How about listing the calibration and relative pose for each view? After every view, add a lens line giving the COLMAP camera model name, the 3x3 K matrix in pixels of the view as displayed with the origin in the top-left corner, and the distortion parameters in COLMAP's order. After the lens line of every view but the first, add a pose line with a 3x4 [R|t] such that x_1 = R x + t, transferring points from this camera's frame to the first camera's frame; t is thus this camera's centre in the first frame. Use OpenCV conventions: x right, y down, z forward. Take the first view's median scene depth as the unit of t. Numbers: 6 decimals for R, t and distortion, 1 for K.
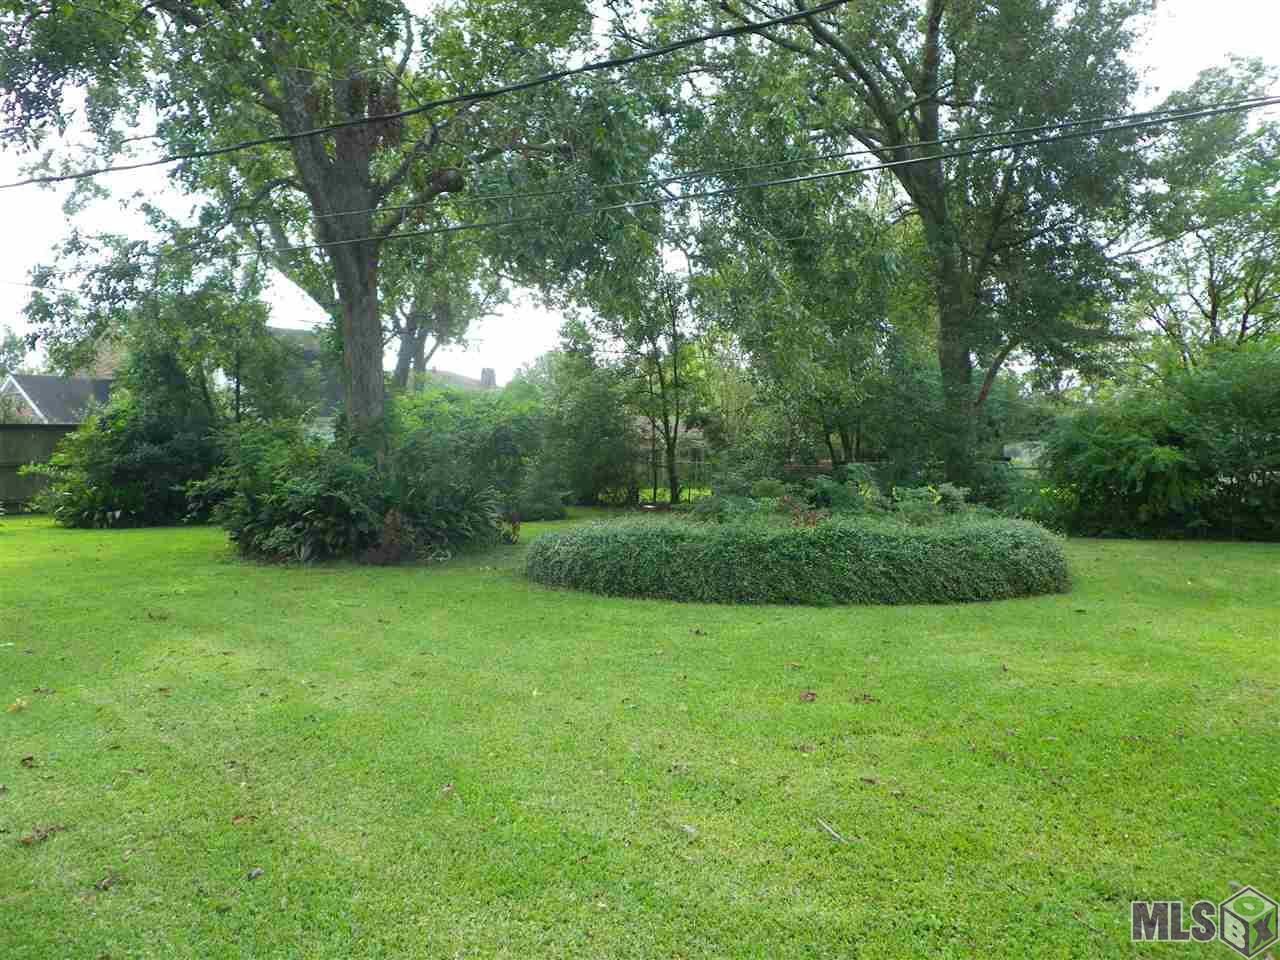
lens RADIAL K [[967.5, 0, 629.0], [0, 967.5, 477.8], [0, 0, 1]] dist [-0.029408, 0.001501]
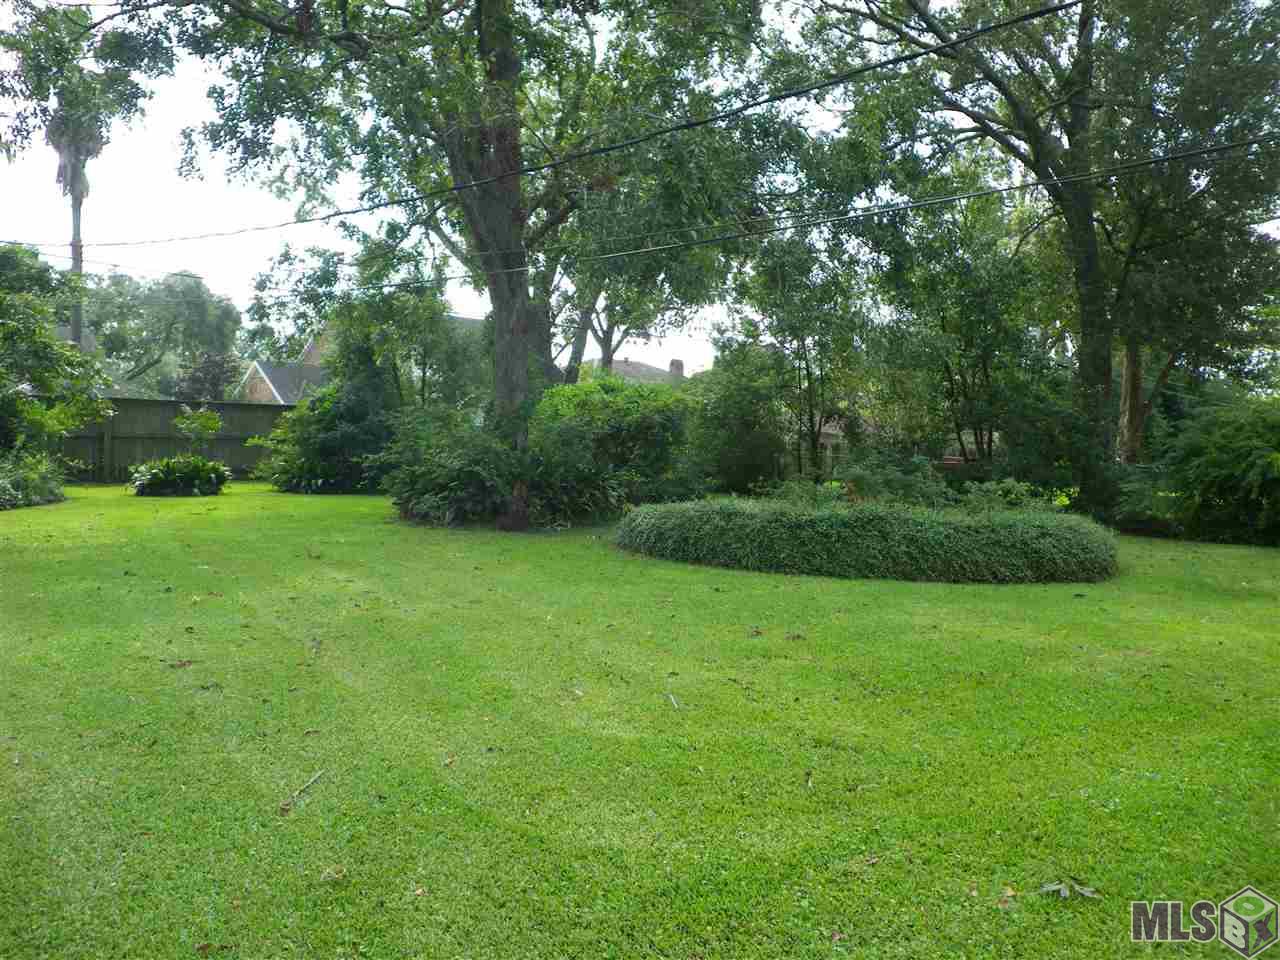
lens RADIAL K [[967.5, 0, 629.0], [0, 967.5, 477.8], [0, 0, 1]] dist [-0.029408, 0.001501]
pose [[0.977592, 0.036991, -0.207233, 0.101513], [-0.034955, 0.999298, 0.013480, 0.003990], [0.207587, -0.005934, 0.978199, -0.096923]]
